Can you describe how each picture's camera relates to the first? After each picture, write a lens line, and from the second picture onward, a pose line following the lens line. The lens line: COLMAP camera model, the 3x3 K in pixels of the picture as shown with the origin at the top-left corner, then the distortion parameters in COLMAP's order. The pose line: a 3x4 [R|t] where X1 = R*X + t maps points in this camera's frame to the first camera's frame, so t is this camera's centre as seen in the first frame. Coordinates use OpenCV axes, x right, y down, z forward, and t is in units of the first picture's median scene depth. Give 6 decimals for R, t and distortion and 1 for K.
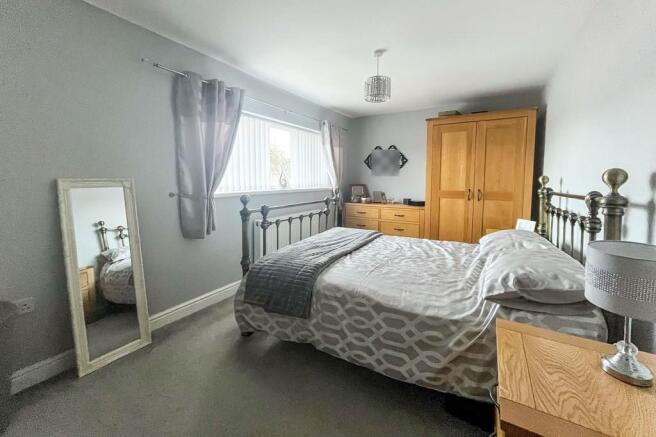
lens RADIAL K [[266.2, 0, 325.8], [0, 266.2, 200.3], [0, 0, 1]] dist [-0.000899, -0.000083]
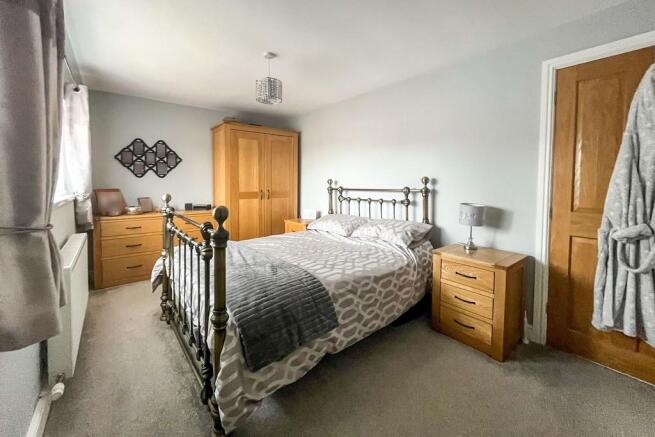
lens RADIAL K [[265.8, 0, 325.3], [0, 265.8, 200.3], [0, 0, 1]] dist [-0.000899, -0.000083]
pose [[0.333784, -0.068521, 0.940156, -0.702579], [0.078327, 0.995922, 0.044776, -0.038817], [-0.939390, 0.058694, 0.337790, 0.505912]]
